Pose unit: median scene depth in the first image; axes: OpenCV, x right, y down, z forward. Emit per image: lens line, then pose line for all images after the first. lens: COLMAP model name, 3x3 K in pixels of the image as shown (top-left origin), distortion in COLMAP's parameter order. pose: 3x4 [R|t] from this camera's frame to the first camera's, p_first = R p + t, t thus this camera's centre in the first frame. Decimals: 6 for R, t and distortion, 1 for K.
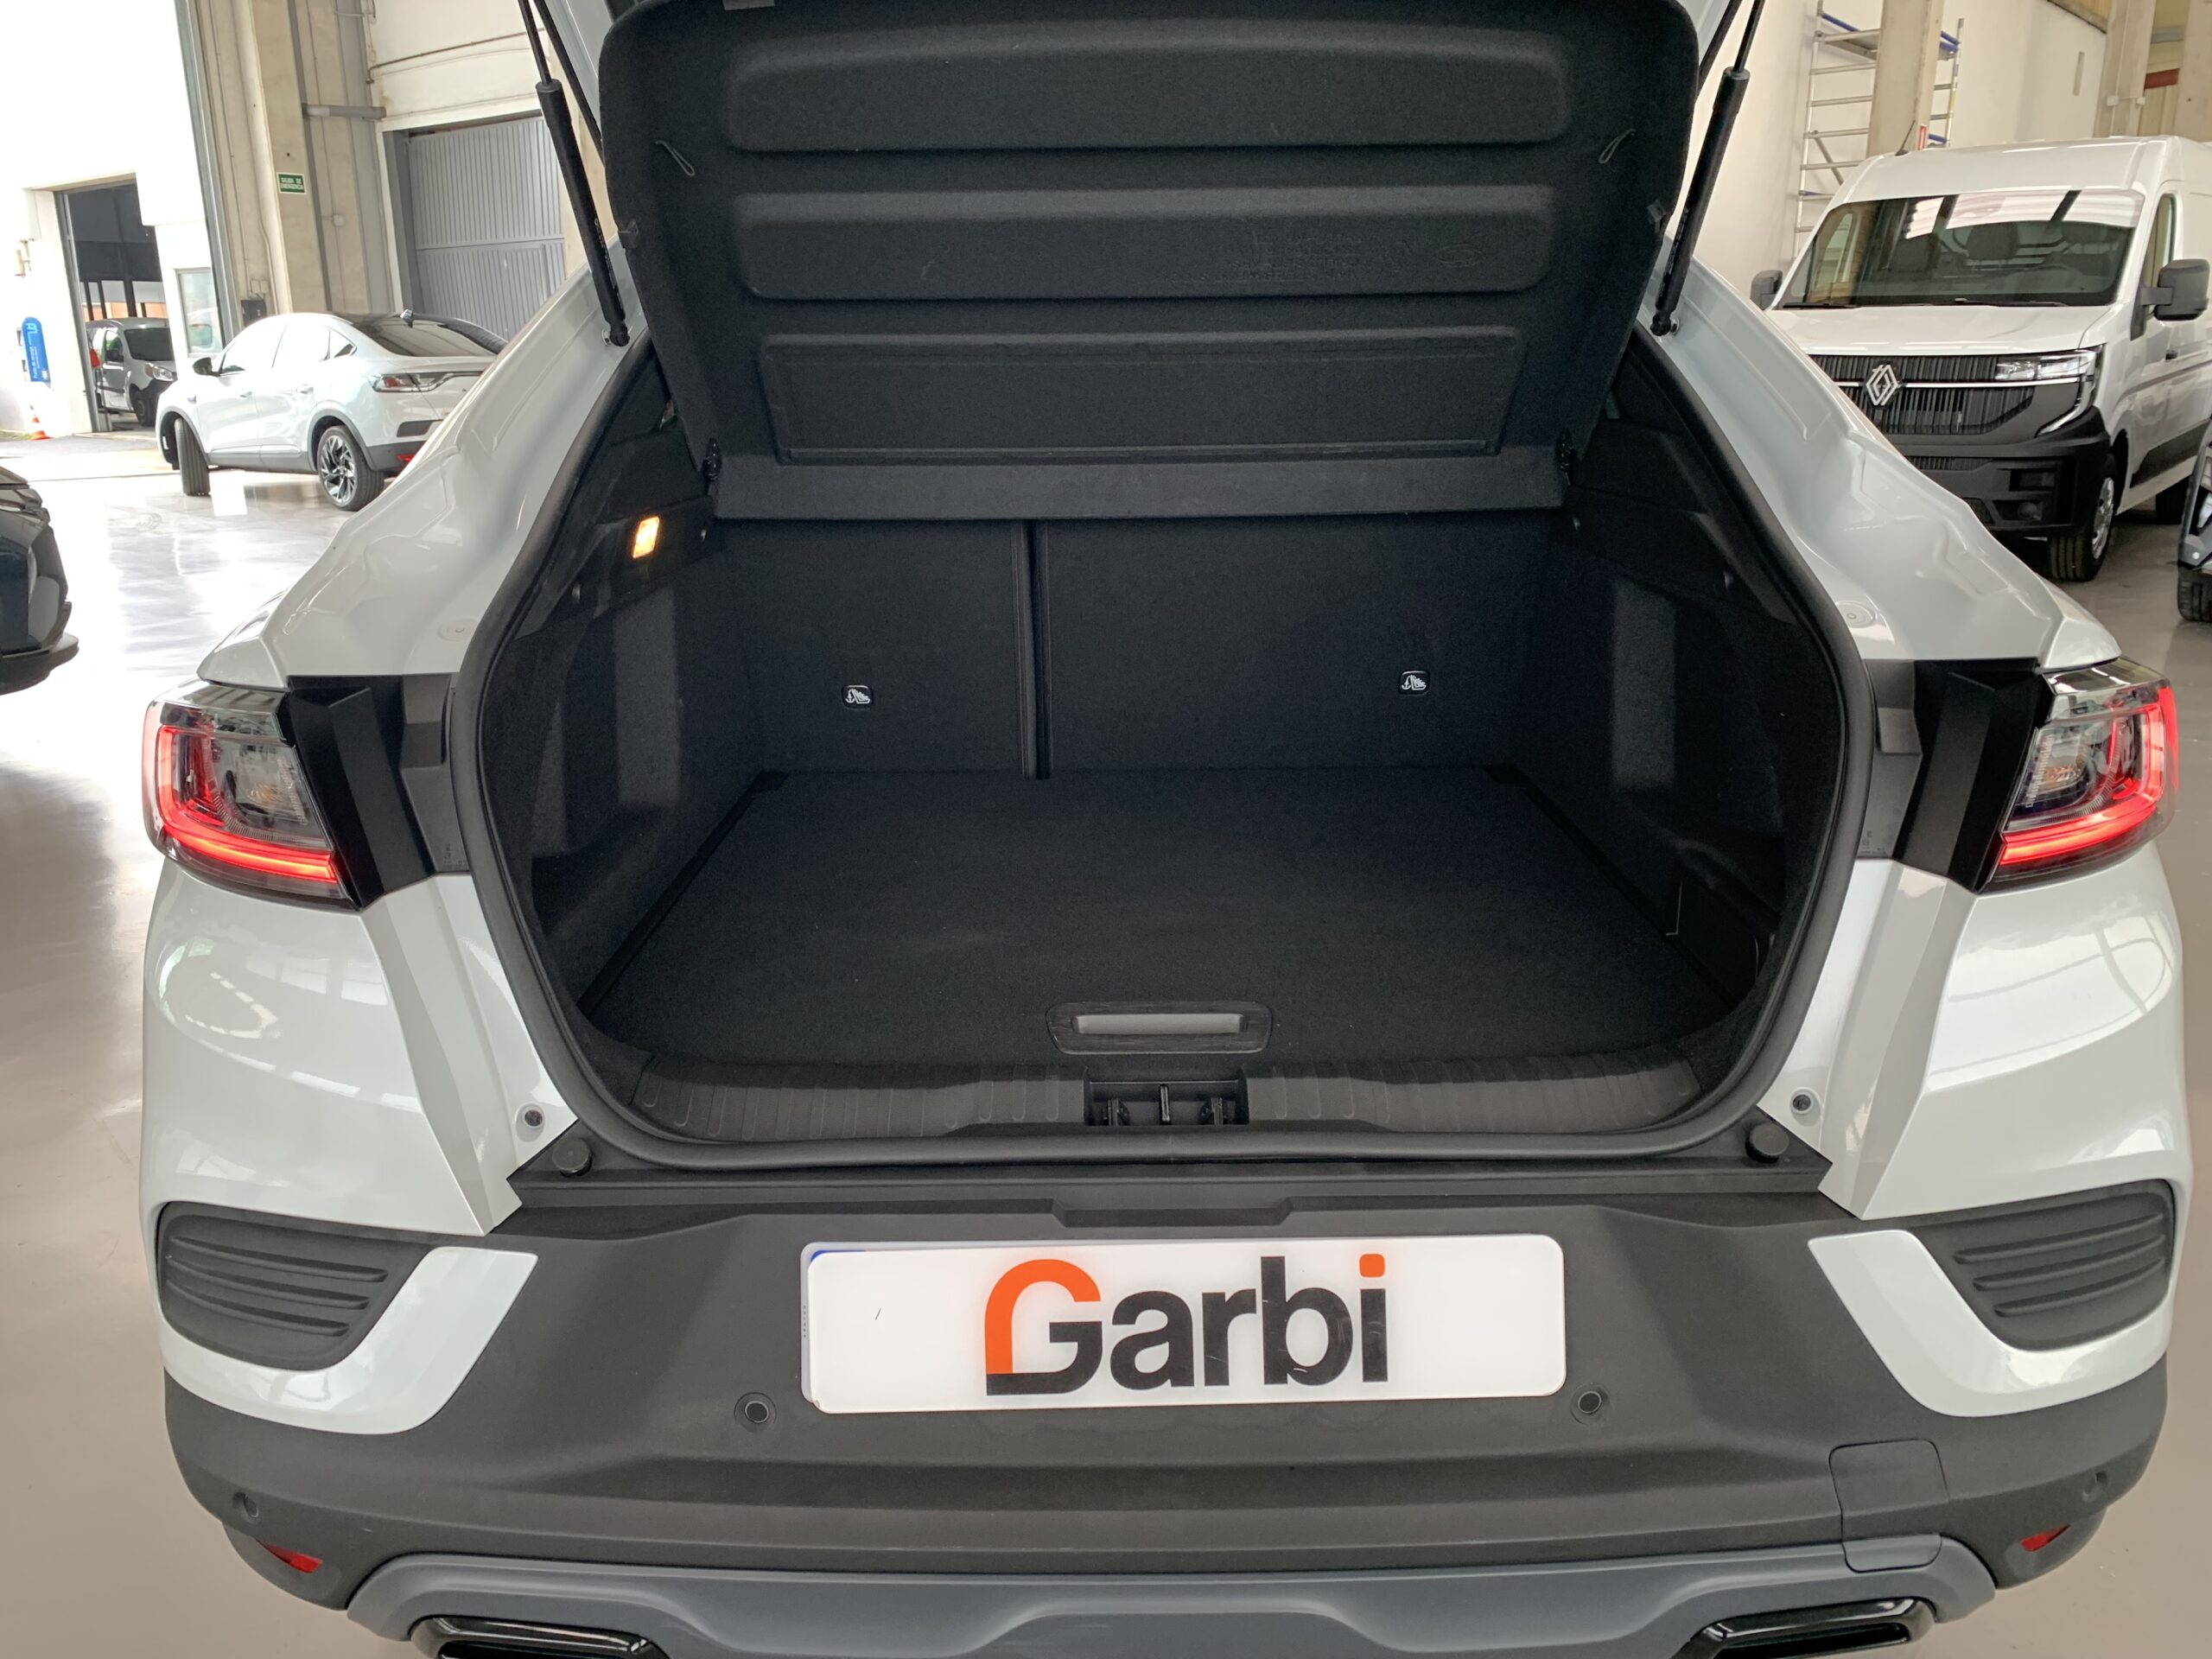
lens RADIAL K [[1723.4, 0, 1111.0], [0, 1723.4, 771.1], [0, 0, 1]] dist [0.007272, -0.001406]
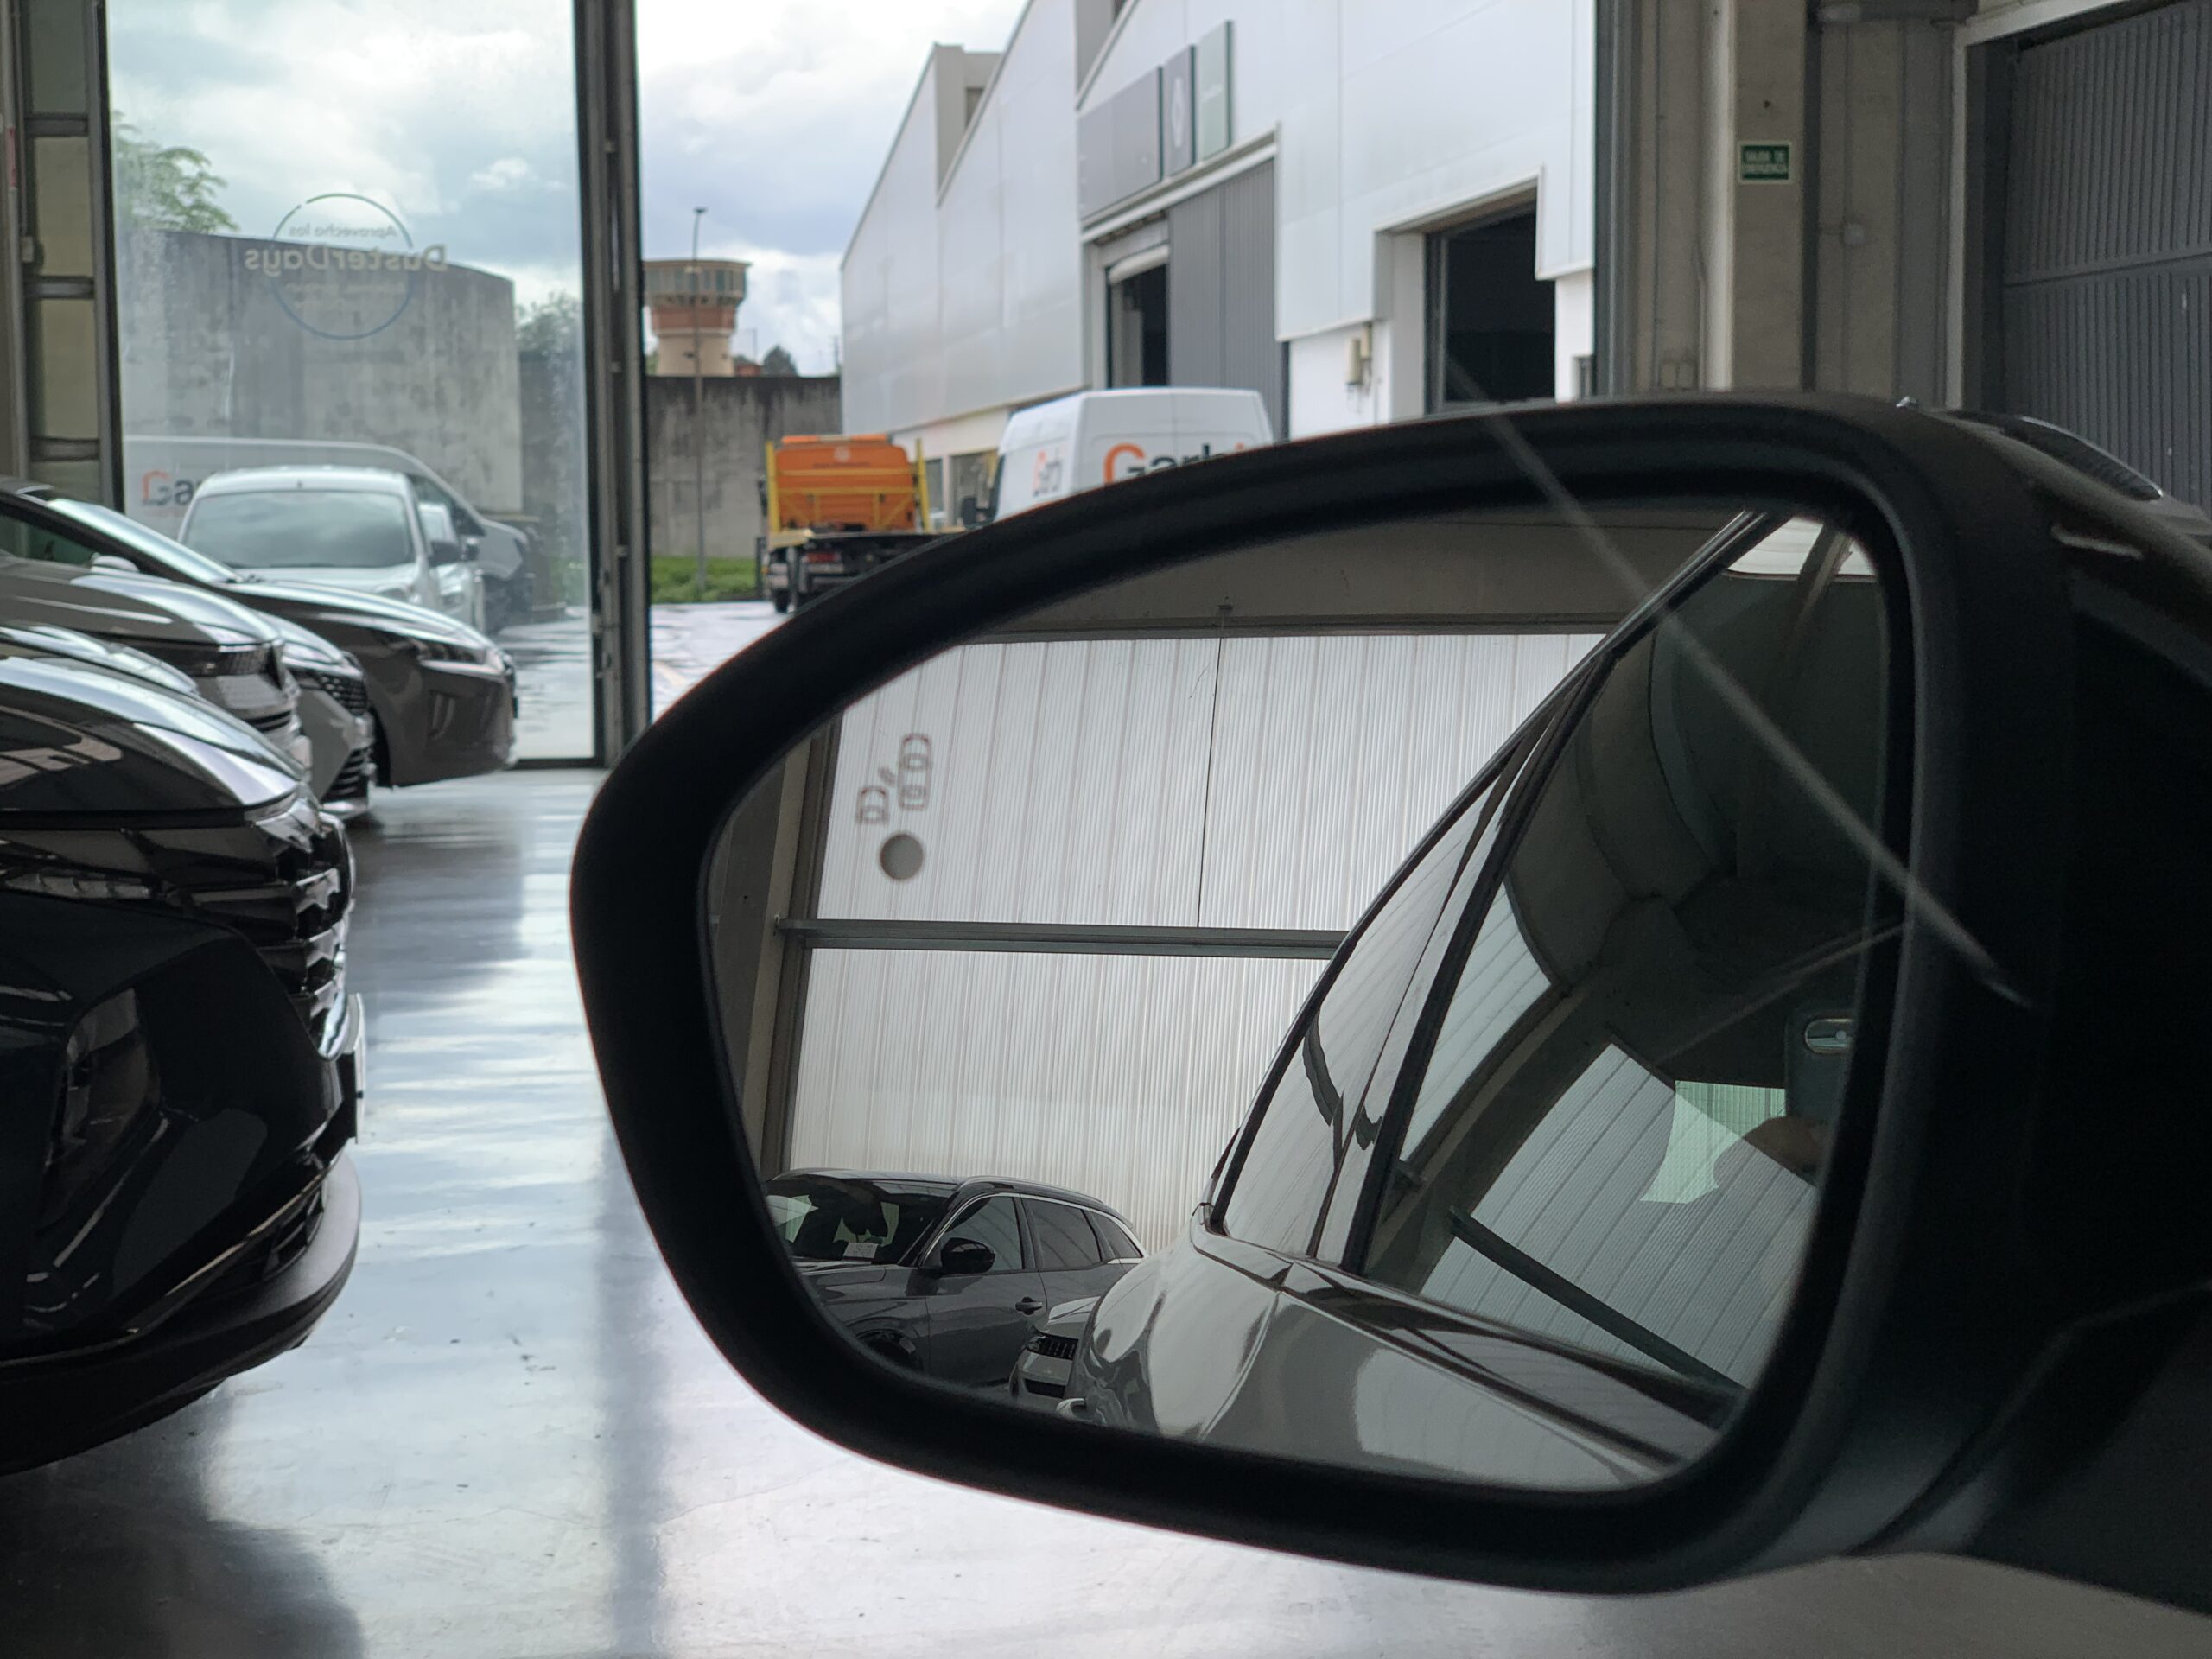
lens RADIAL K [[3262.3, 0, 1106.0], [0, 3262.3, 829.5], [0, 0, 1]] dist [0.010563, -0.156624]
pose [[0.780758, 0.054798, -0.622426, -0.650325], [-0.146009, 0.984568, -0.096469, -0.638193], [0.607534, 0.166199, 0.776711, 3.074514]]
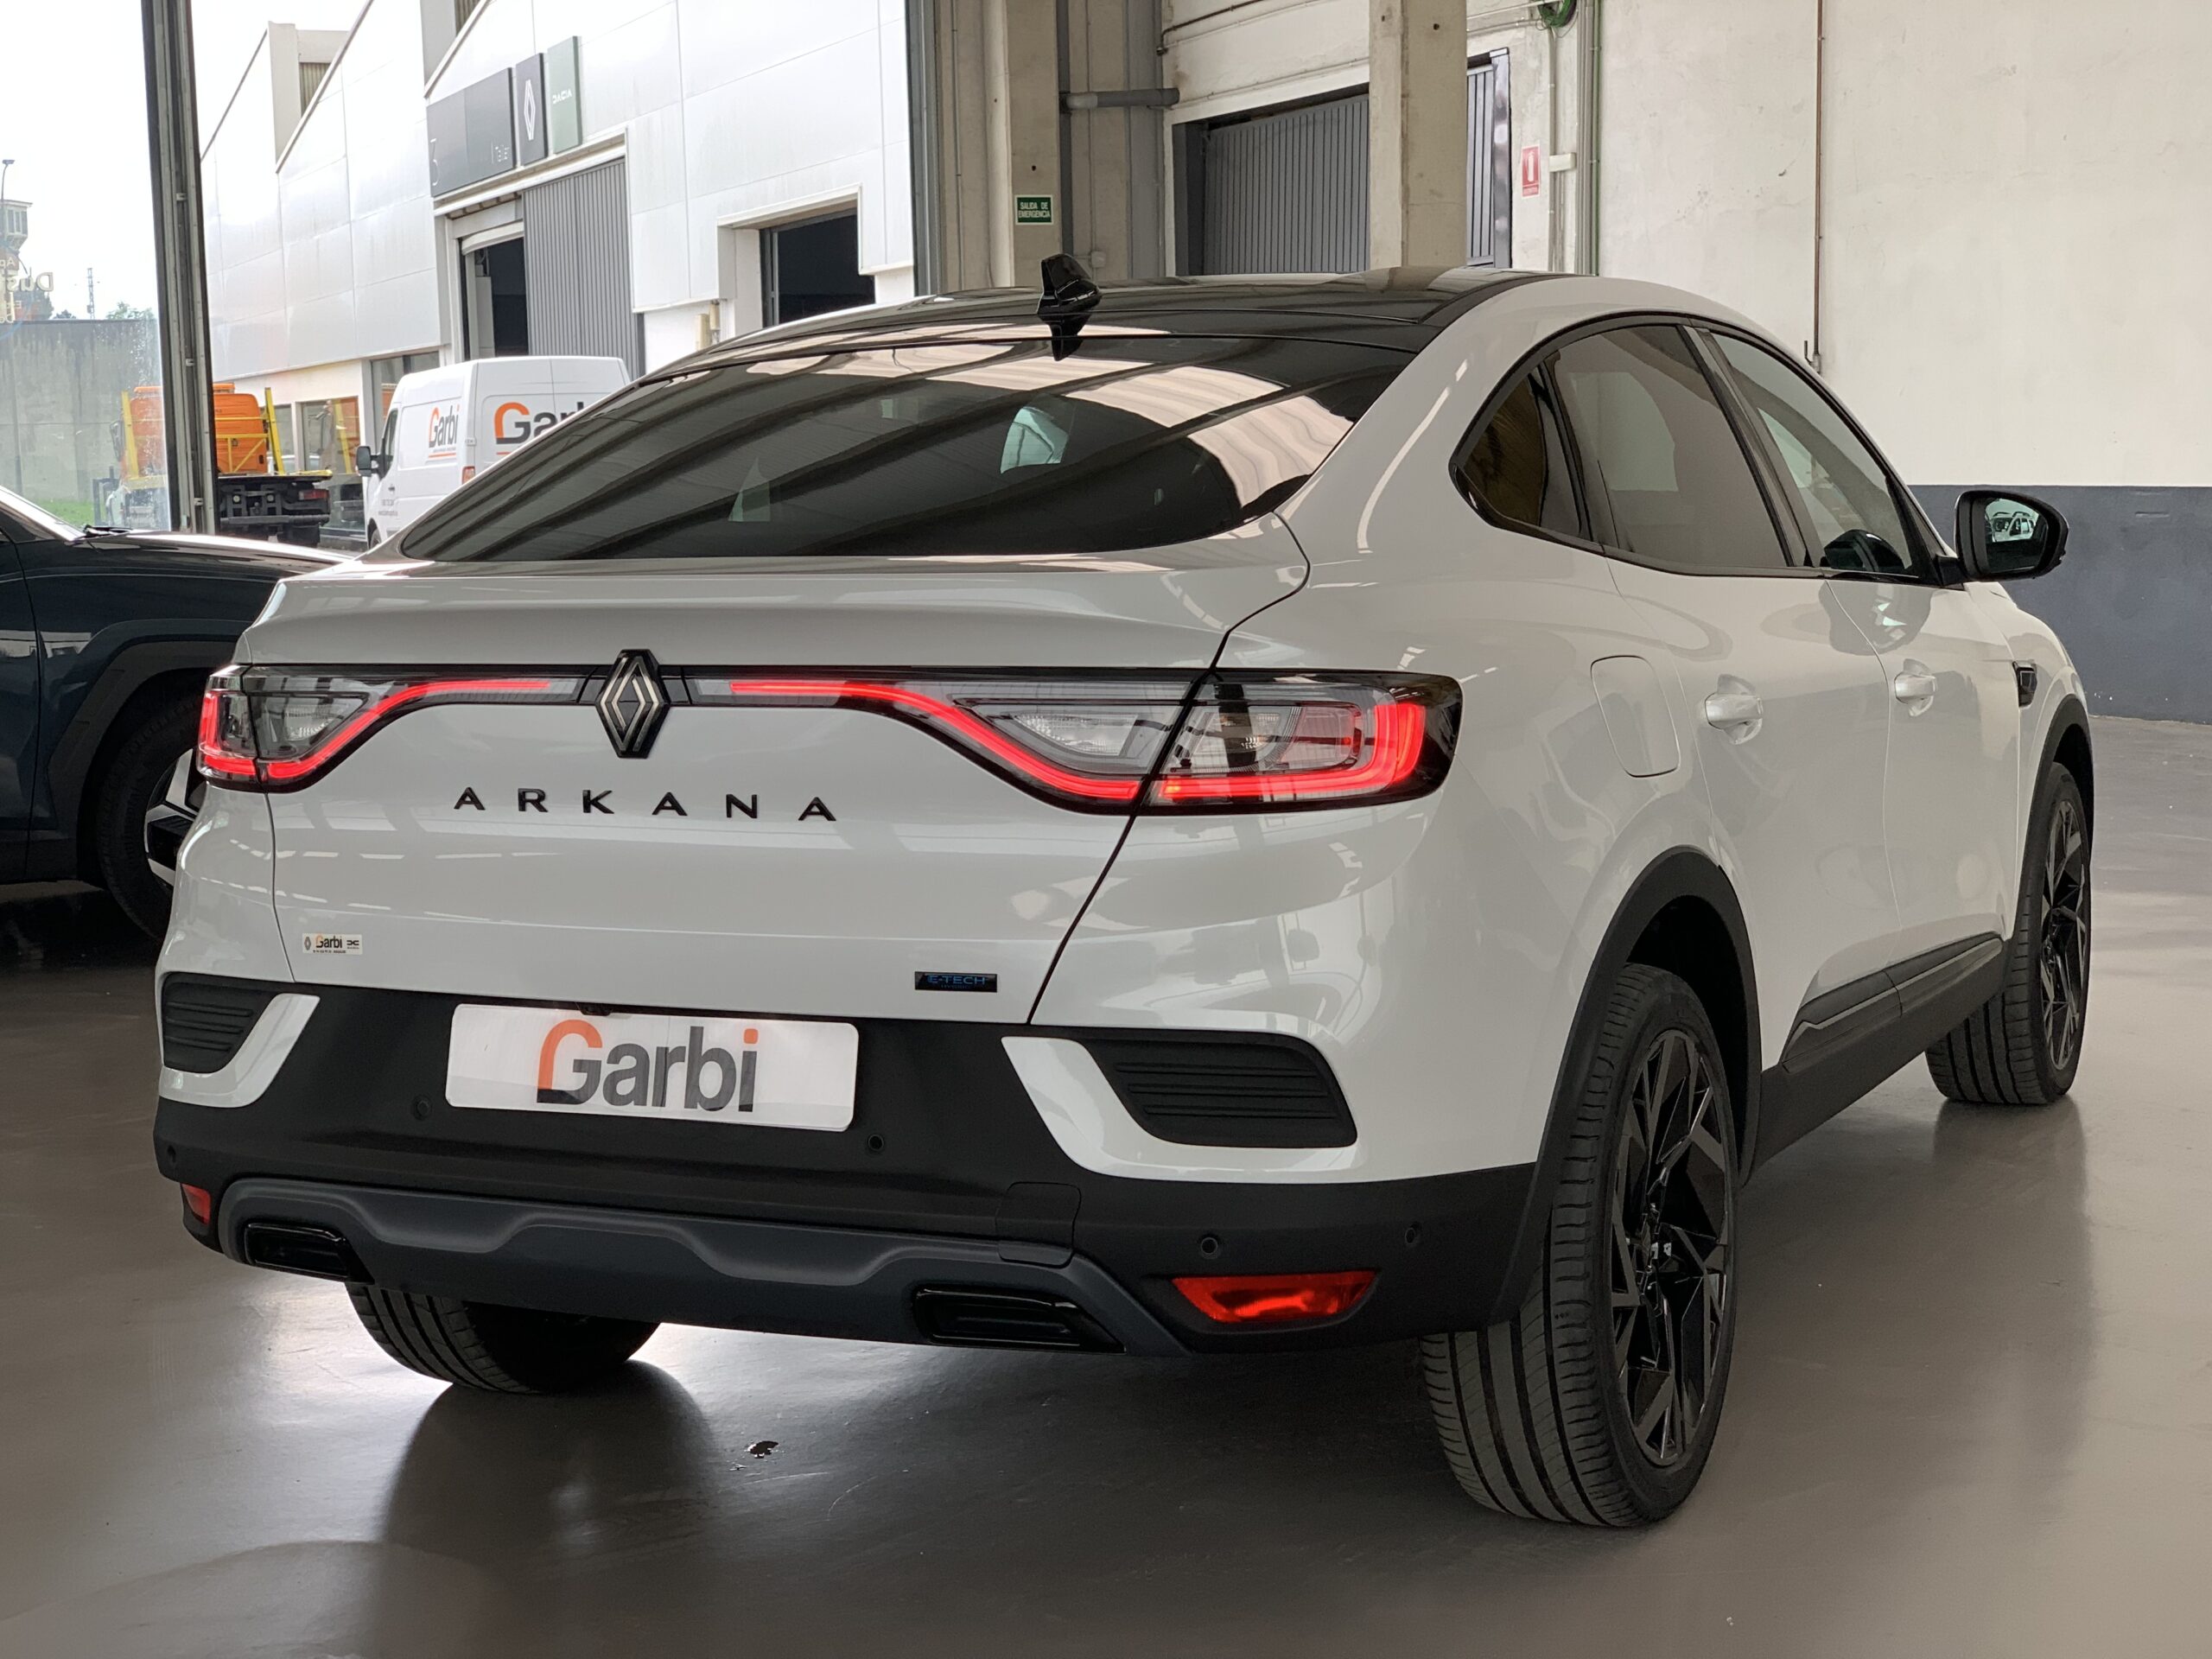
lens RADIAL K [[3373.6, 0, 1106.0], [0, 3373.6, 829.5], [0, 0, 1]] dist [0.004004, 0.081052]
pose [[0.898363, 0.035594, -0.437809, 1.748506], [-0.089938, 0.990500, -0.104021, 0.387819], [0.429947, 0.132824, 0.893030, -1.583264]]
